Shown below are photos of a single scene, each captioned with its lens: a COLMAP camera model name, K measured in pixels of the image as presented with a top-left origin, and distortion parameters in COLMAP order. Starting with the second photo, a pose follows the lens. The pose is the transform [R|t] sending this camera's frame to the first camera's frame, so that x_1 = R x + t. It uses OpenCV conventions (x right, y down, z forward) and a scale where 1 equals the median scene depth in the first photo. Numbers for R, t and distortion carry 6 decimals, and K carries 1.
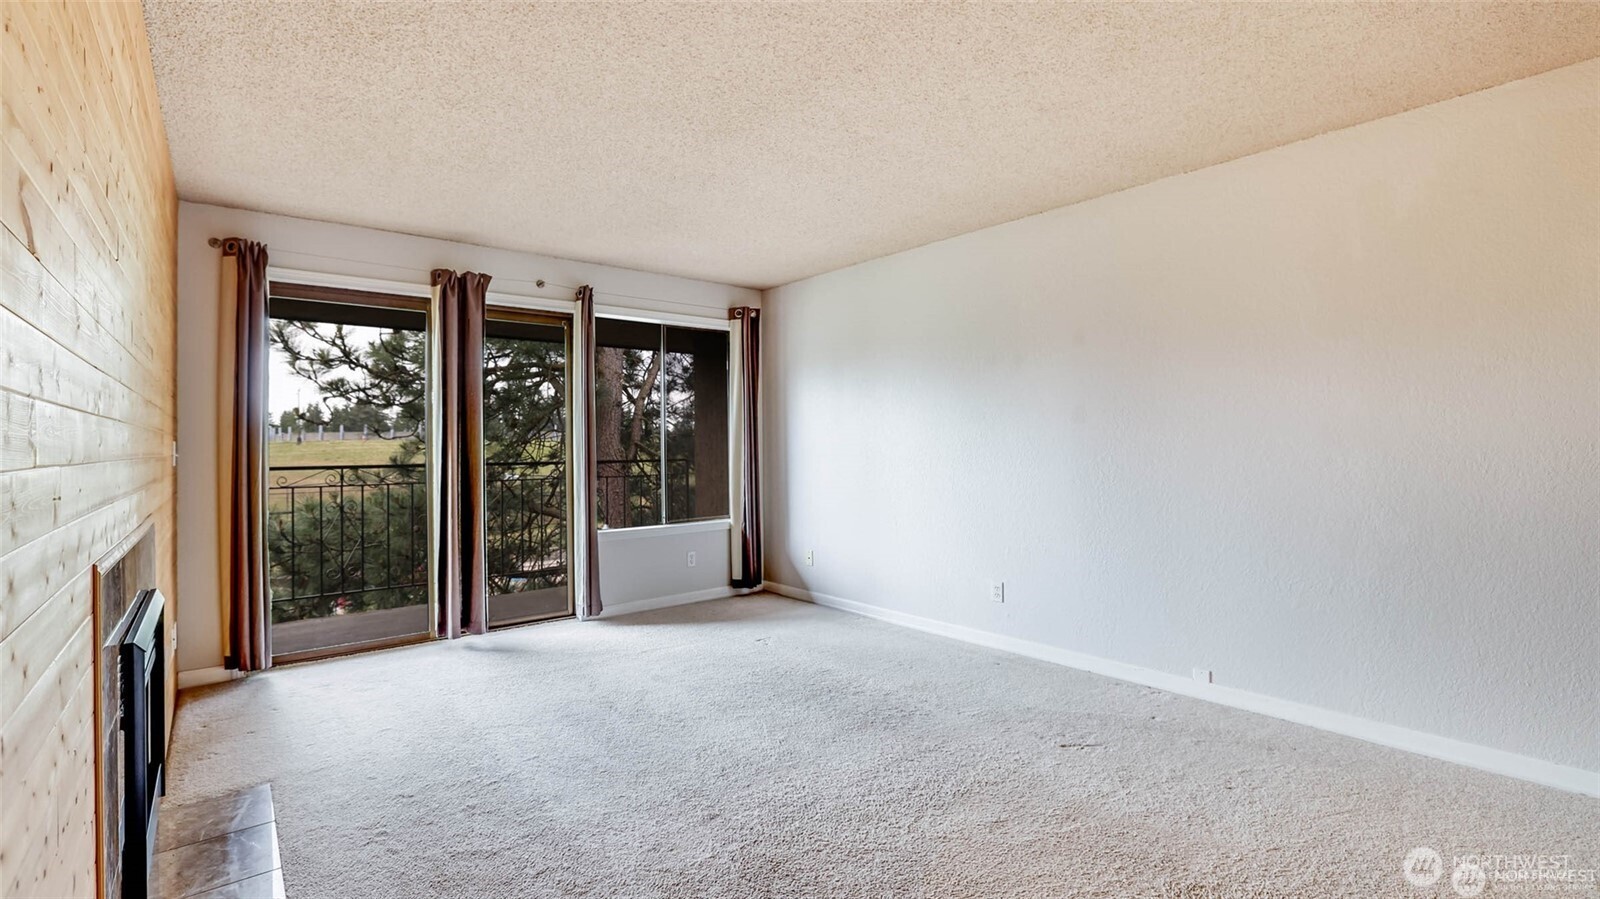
lens RADIAL K [[682.6, 0, 783.3], [0, 682.6, 435.9], [0, 0, 1]] dist [-0.032378, 0.017162]
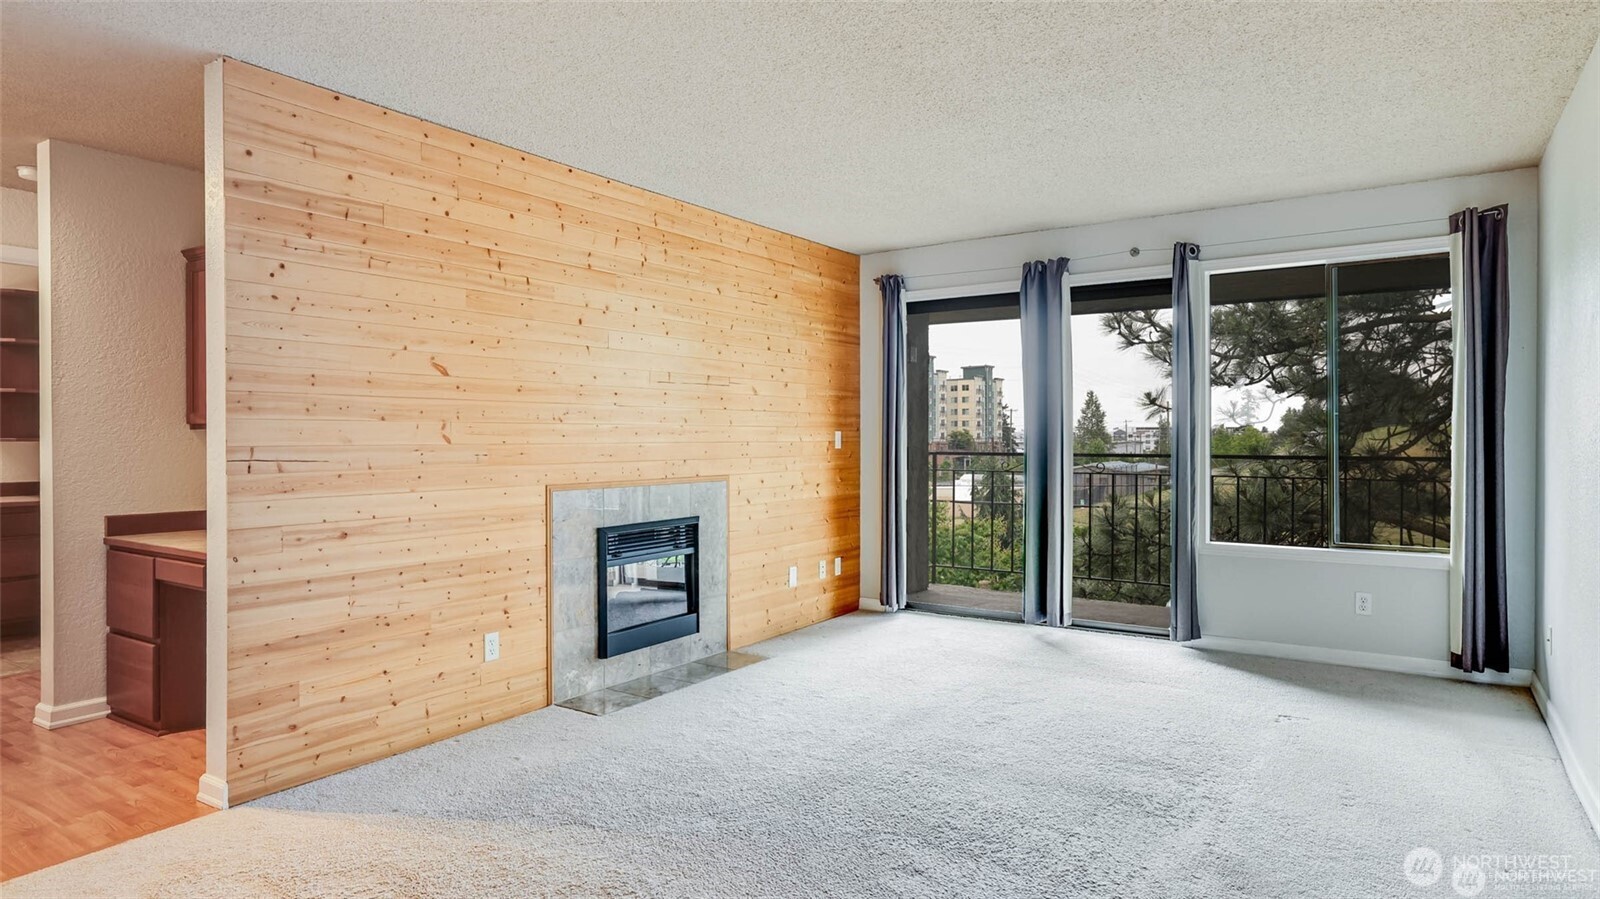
lens RADIAL K [[889.8, 0, 800.0], [0, 889.8, 449.5], [0, 0, 1]] dist [-0.002548, 0.000130]
pose [[0.331224, 0.023289, -0.943265, 0.513233], [0.012797, 0.999493, 0.029171, -0.006810], [0.943465, -0.021734, 0.330758, 0.180475]]
